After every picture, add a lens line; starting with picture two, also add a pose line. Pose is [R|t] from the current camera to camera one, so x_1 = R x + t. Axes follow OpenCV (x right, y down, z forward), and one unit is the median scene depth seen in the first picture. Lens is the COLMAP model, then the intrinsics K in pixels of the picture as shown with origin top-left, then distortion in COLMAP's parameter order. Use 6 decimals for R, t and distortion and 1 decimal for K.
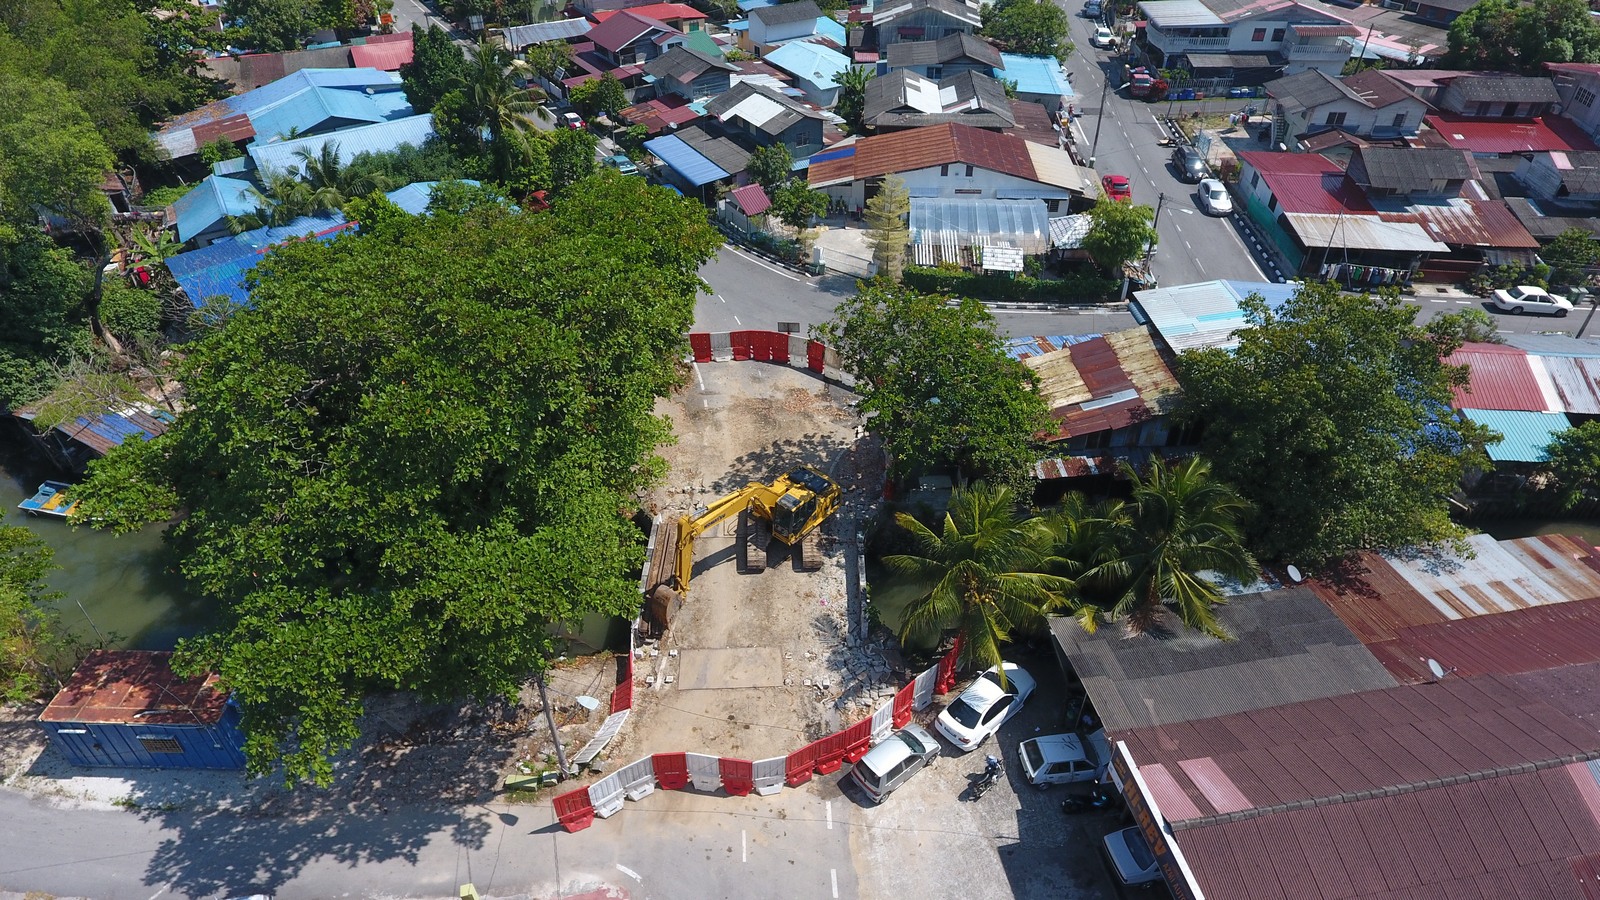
lens RADIAL K [[944.6, 0, 796.8], [0, 944.6, 443.8], [0, 0, 1]] dist [-0.002771, -0.000991]
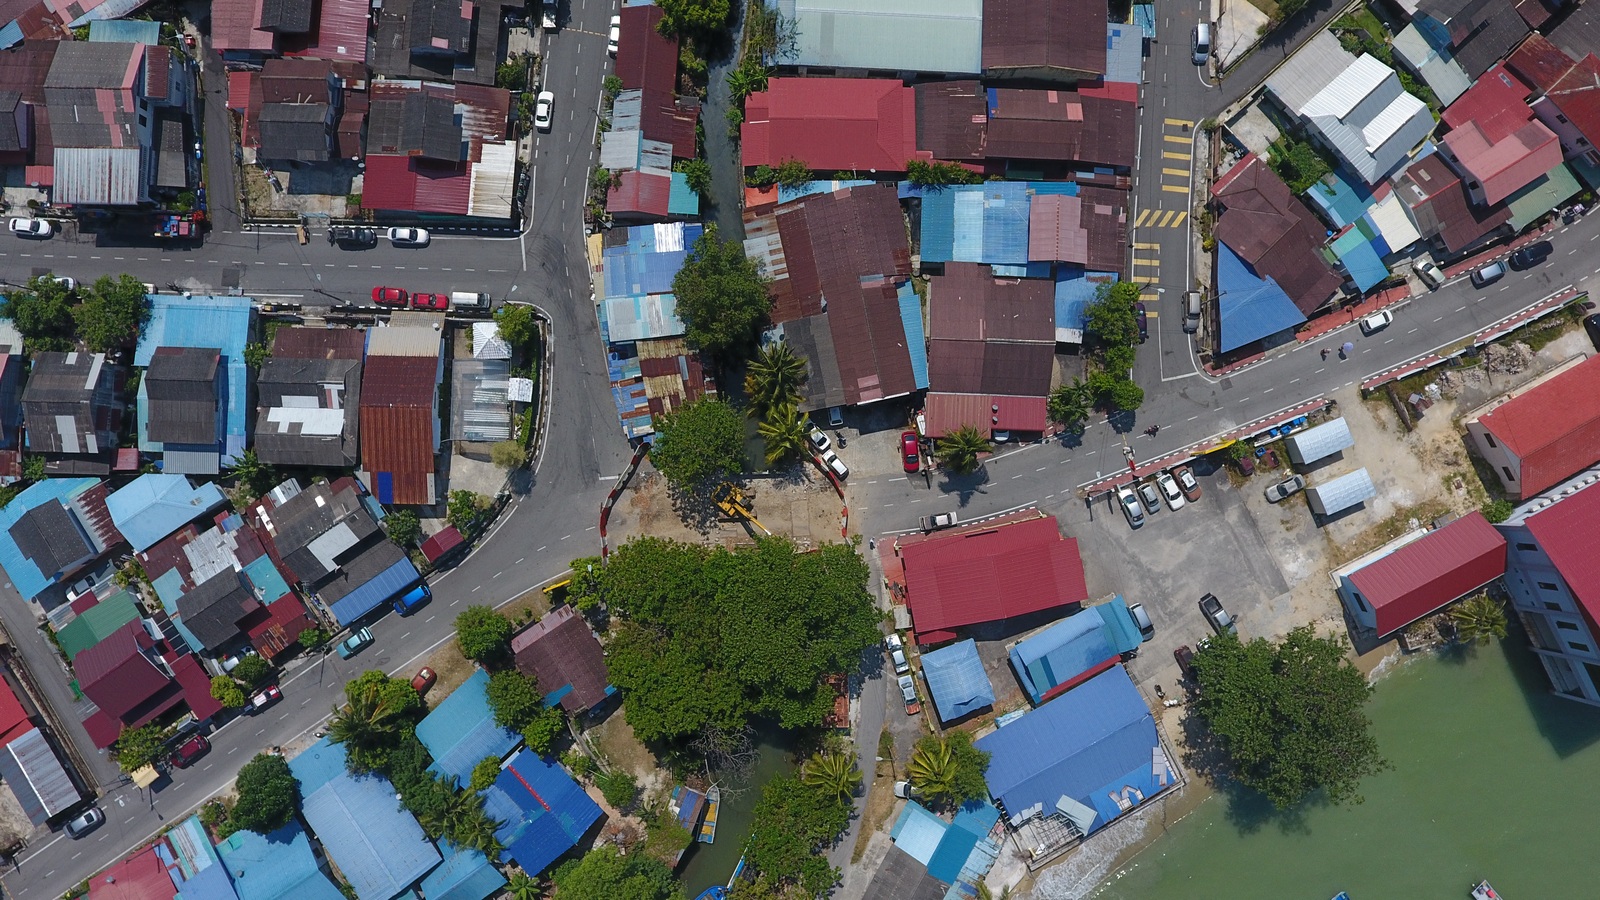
lens RADIAL K [[944.6, 0, 796.8], [0, 944.6, 443.8], [0, 0, 1]] dist [-0.002771, -0.000991]
pose [[-0.039656, -0.997708, 0.054831, 0.000932], [0.583895, 0.021392, 0.811547, -1.766848], [-0.810860, 0.064198, 0.581708, -0.580349]]
